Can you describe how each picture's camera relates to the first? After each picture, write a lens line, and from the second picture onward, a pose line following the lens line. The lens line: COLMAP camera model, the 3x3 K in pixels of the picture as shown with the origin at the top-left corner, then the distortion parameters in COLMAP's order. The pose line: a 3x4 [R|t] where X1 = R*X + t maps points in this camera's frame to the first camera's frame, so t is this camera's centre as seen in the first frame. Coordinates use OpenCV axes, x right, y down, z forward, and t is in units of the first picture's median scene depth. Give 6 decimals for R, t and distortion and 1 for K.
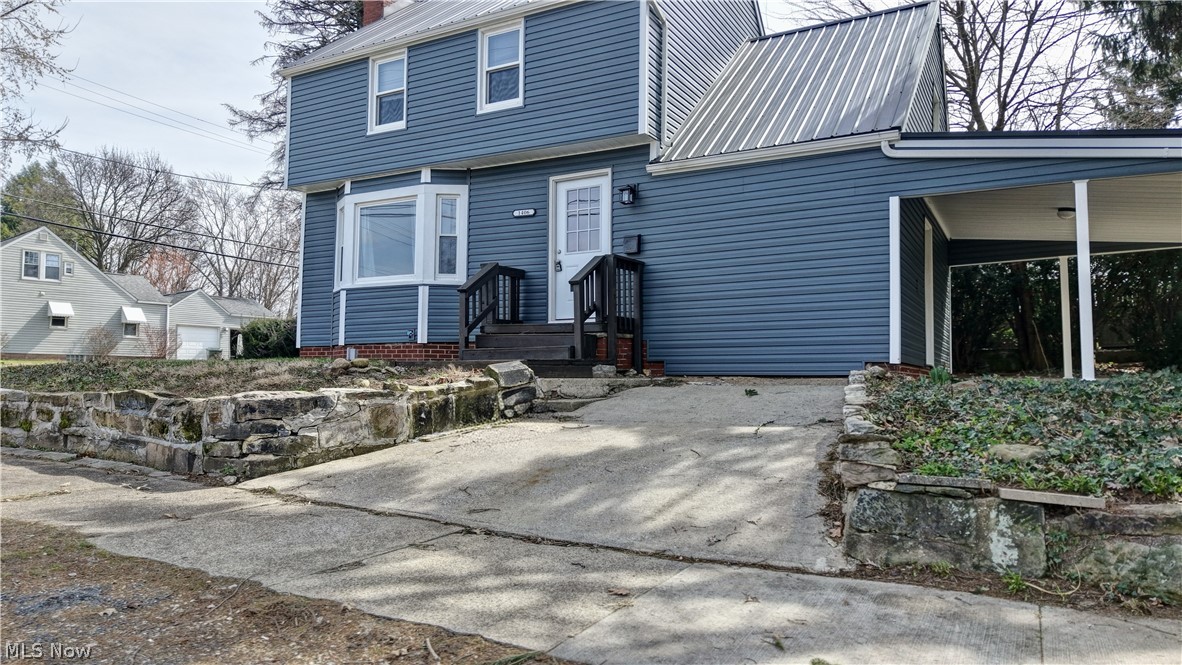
lens RADIAL K [[784.6, 0, 591.0], [0, 784.6, 332.5], [0, 0, 1]] dist [0.052788, -0.068885]
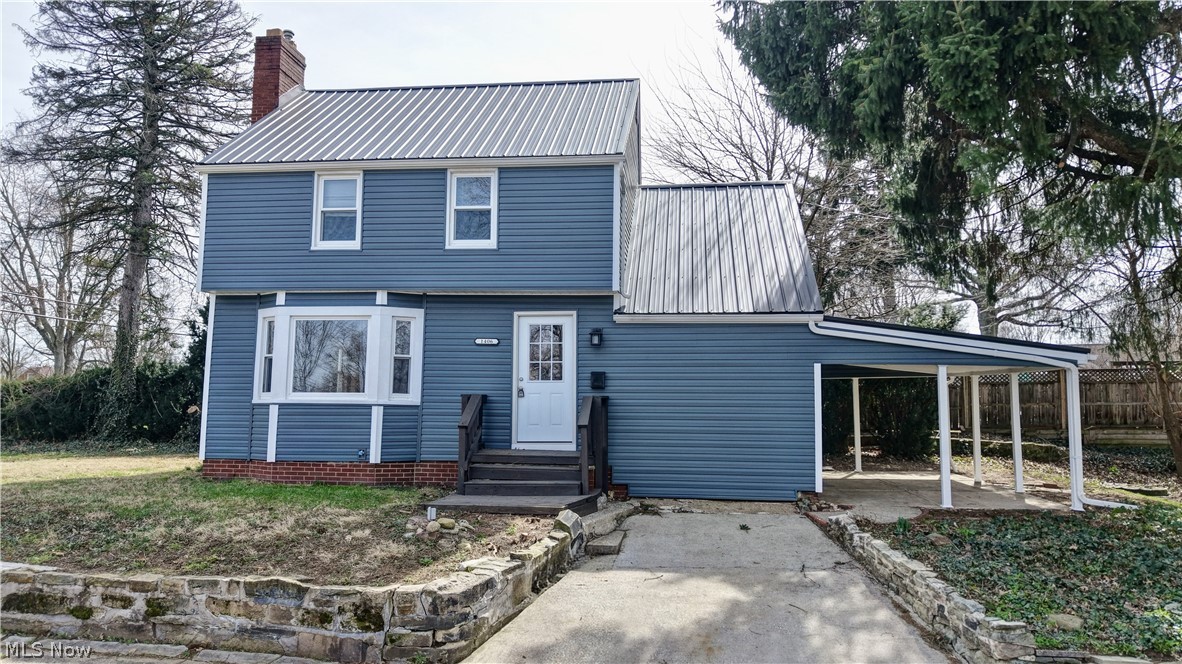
lens RADIAL K [[798.8, 0, 589.1], [0, 798.8, 302.5], [0, 0, 1]] dist [0.038693, -0.055233]
pose [[0.924428, 0.044997, 0.378693, -0.400174], [-0.021629, 0.997602, -0.065738, -0.145552], [-0.380743, 0.052580, 0.923185, -0.082785]]
